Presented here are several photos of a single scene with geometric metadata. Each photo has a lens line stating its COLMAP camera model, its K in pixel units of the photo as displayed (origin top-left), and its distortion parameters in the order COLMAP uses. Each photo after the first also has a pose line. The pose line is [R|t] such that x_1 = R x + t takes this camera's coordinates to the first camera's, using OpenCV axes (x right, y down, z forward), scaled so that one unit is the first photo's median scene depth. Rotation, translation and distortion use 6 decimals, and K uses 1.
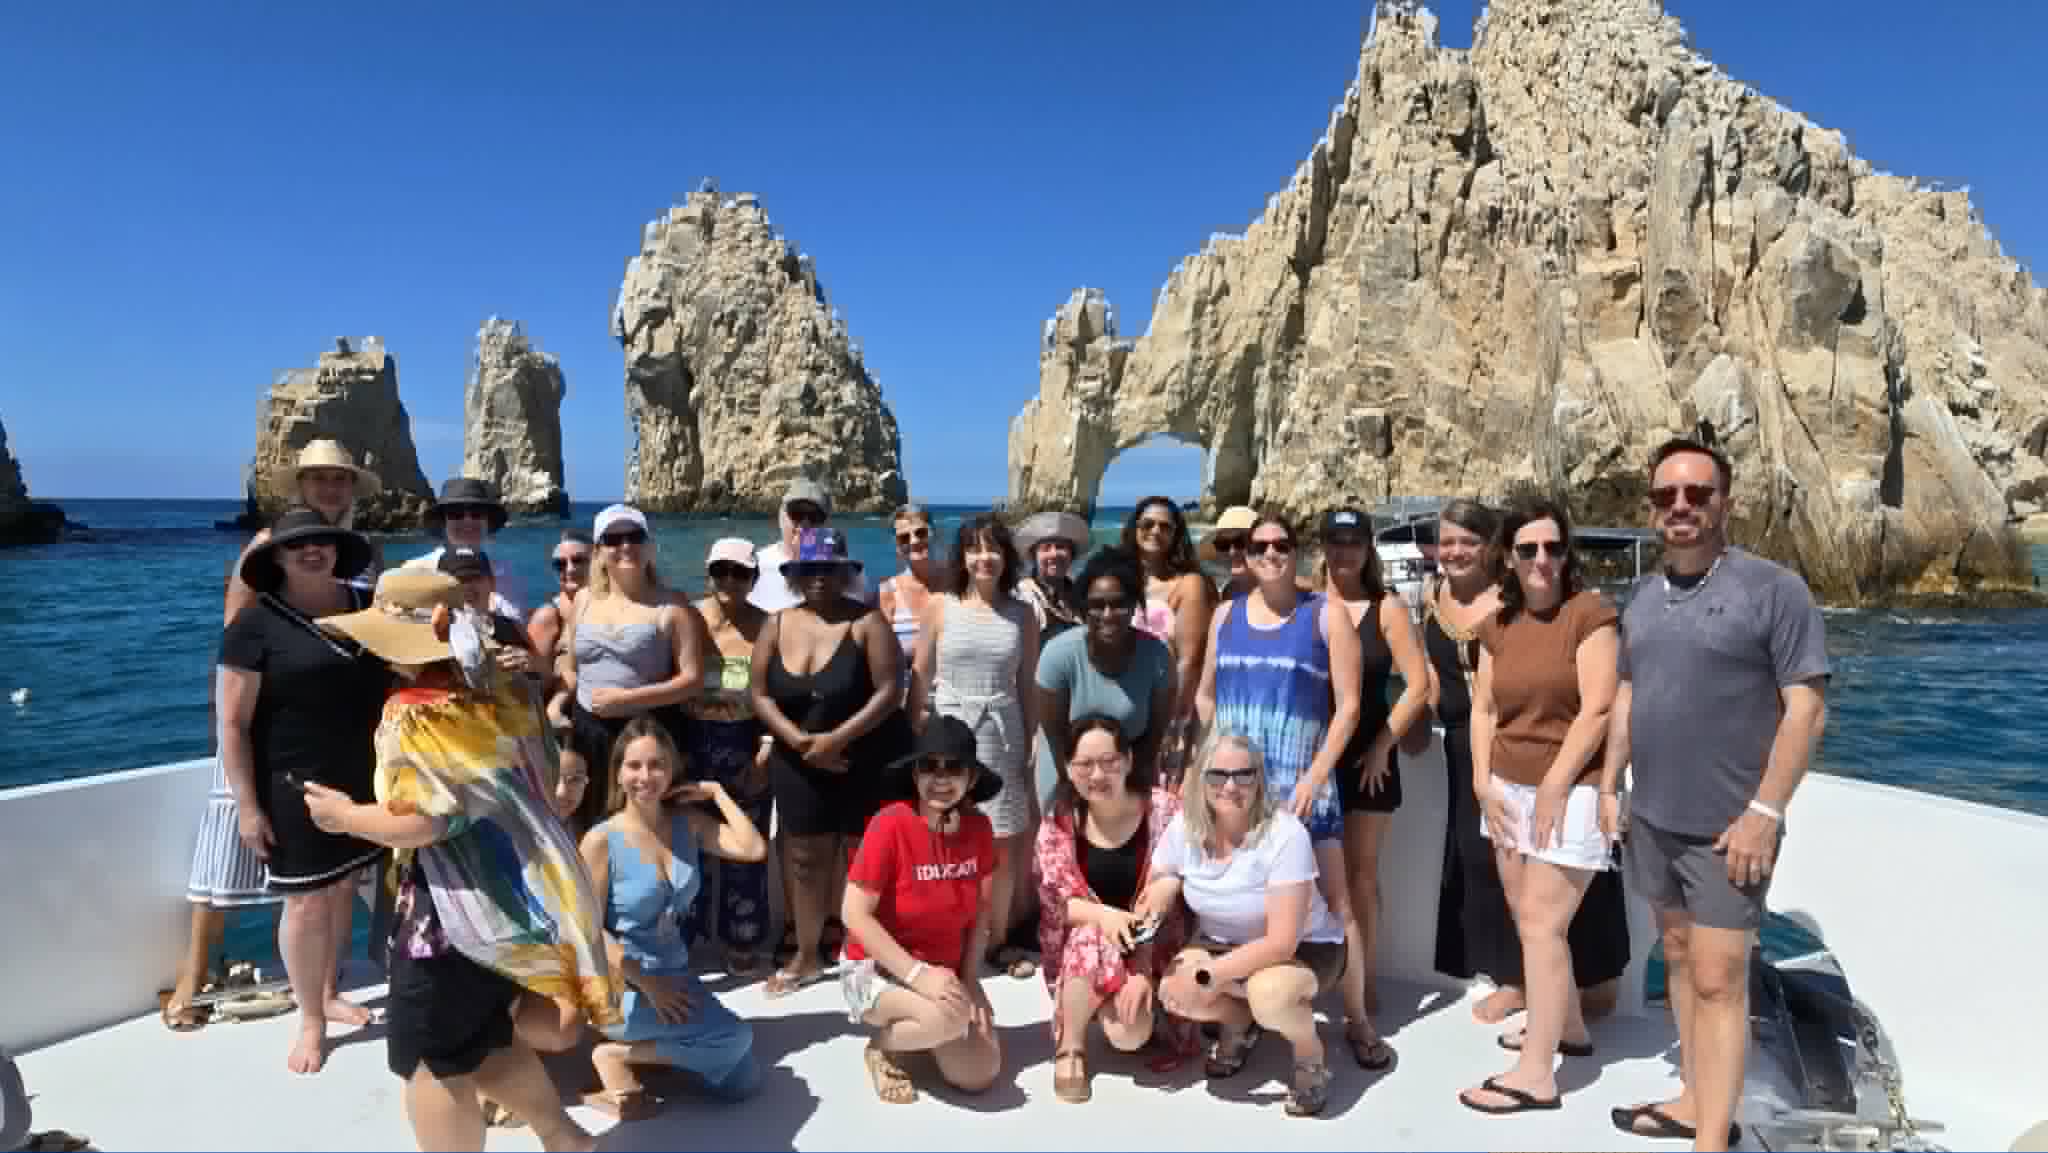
lens RADIAL K [[1434.4, 0, 1024.0], [0, 1434.4, 576.5], [0, 0, 1]] dist [0.003385, 0.000333]
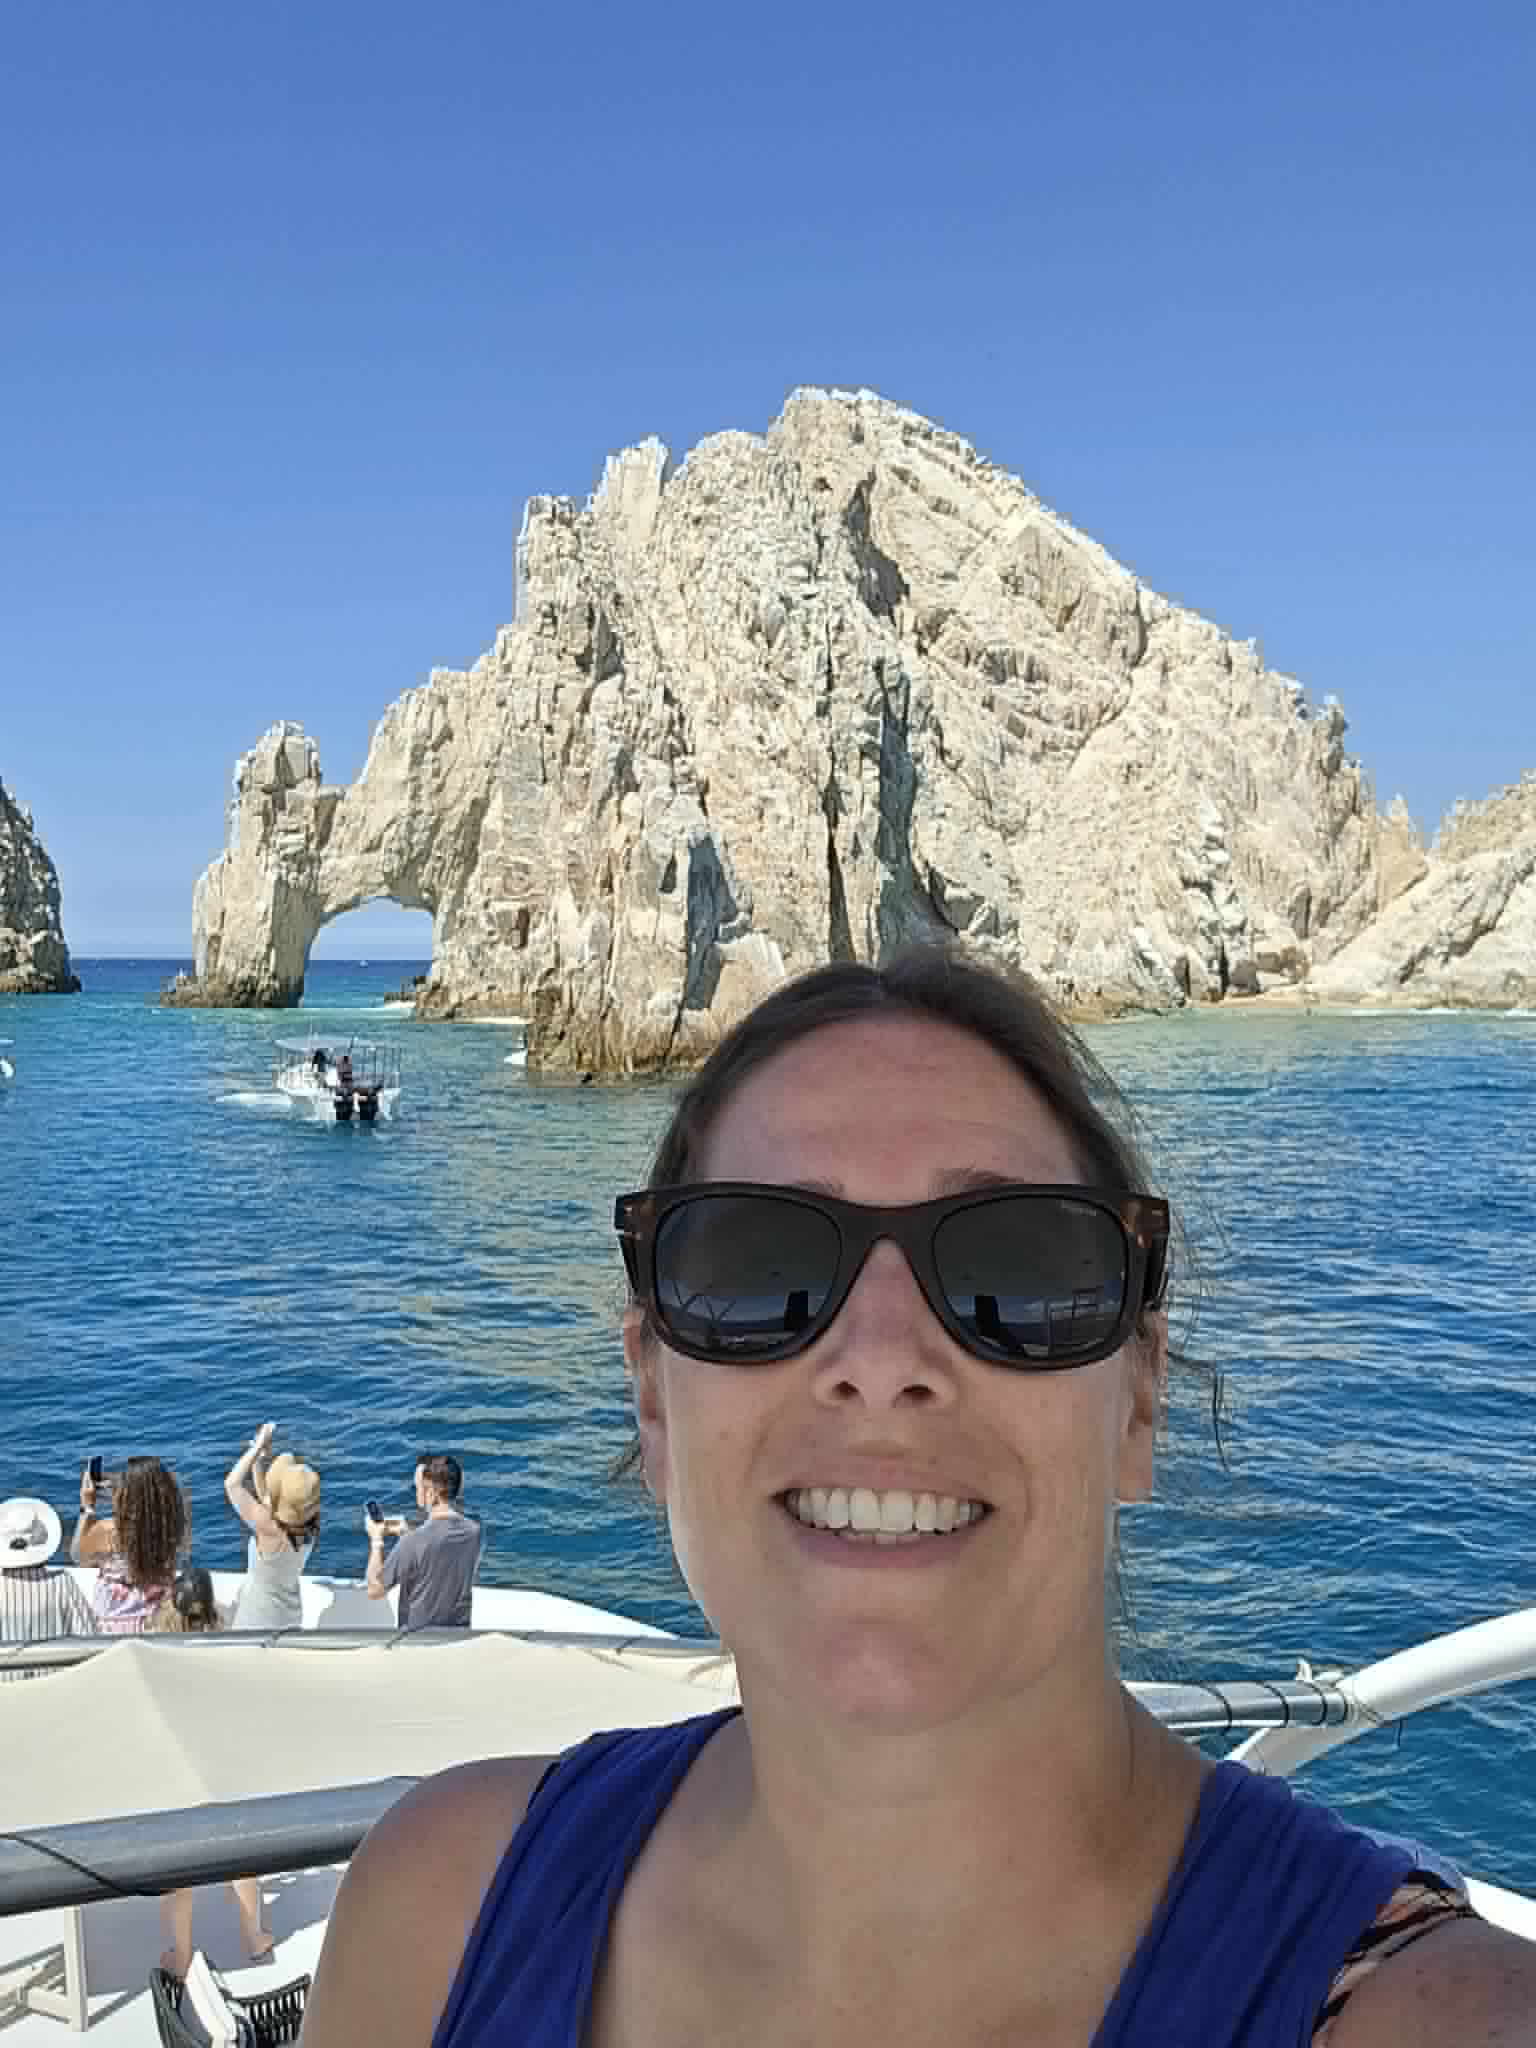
lens RADIAL K [[1856.6, 0, 771.7], [0, 1856.6, 1051.3], [0, 0, 1]] dist [0.136977, -0.406926]
pose [[0.962999, -0.014101, 0.269135, 0.021382], [0.015794, 0.999867, -0.004123, 0.000759], [-0.269041, 0.008221, 0.963094, -0.147243]]
